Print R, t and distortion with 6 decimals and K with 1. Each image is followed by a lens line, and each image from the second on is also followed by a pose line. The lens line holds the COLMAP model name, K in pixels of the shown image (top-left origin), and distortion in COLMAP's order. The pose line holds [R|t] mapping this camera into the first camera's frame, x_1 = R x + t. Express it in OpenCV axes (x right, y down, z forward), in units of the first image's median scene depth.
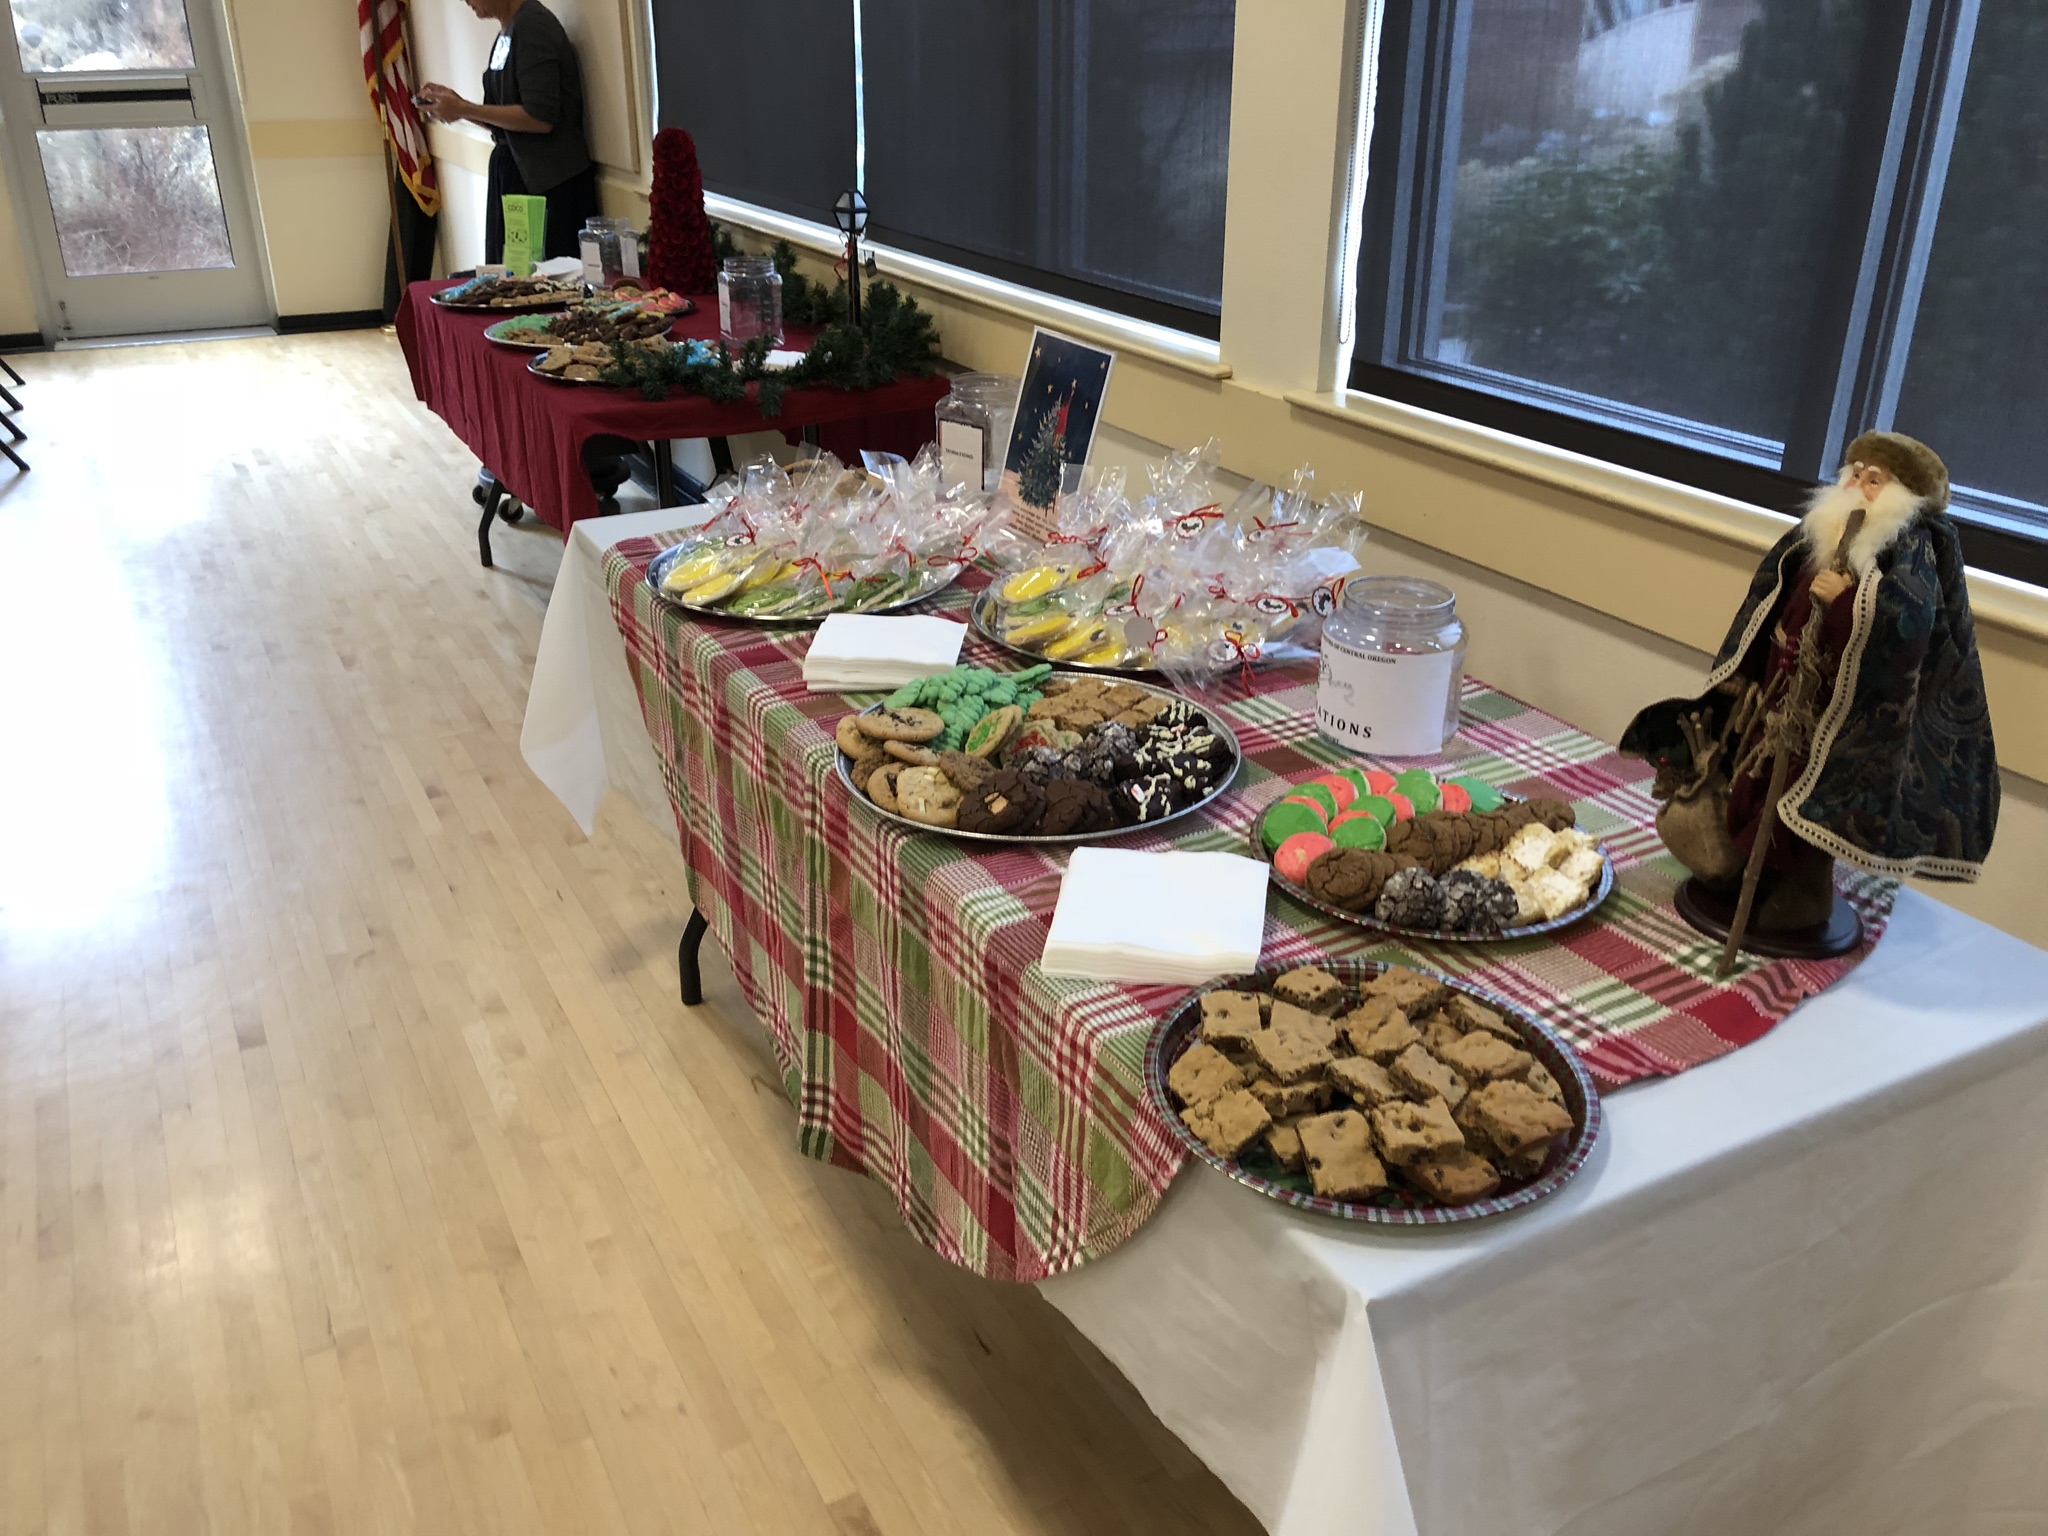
lens RADIAL K [[1675.6, 0, 1014.5], [0, 1675.6, 770.3], [0, 0, 1]] dist [0.013811, -0.019641]
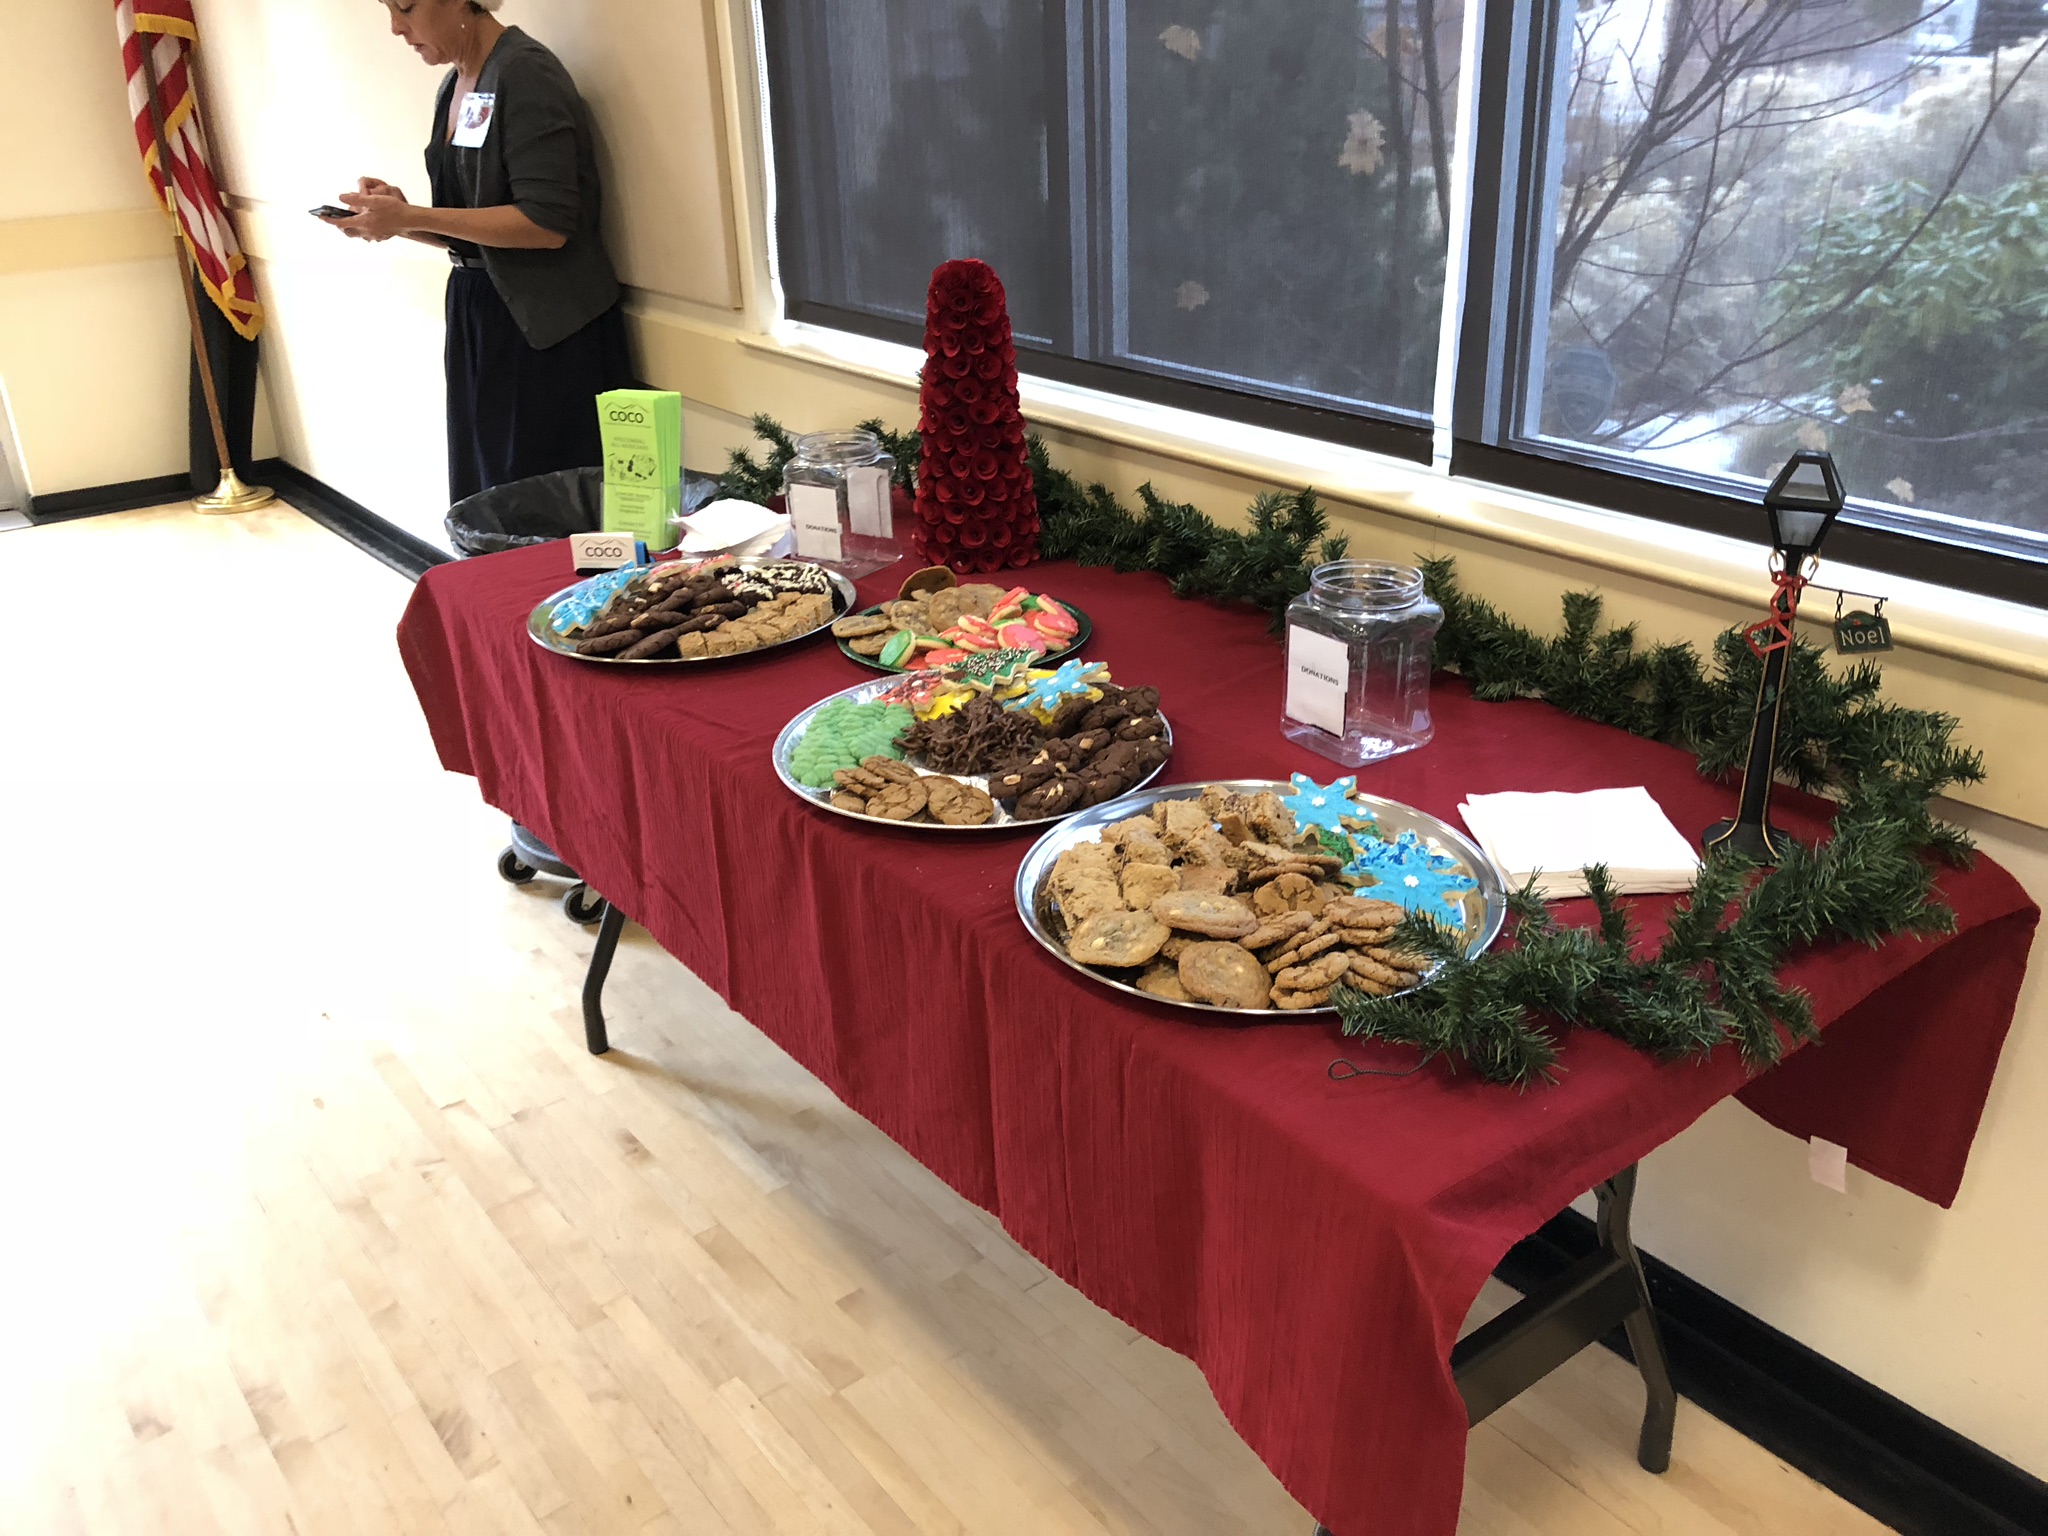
lens RADIAL K [[1675.6, 0, 1032.8], [0, 1675.6, 766.7], [0, 0, 1]] dist [0.013811, -0.019641]
pose [[0.984424, -0.092875, 0.149278, -0.174783], [0.094448, 0.995524, -0.003467, -0.140973], [-0.148288, 0.017513, 0.988789, 0.305240]]
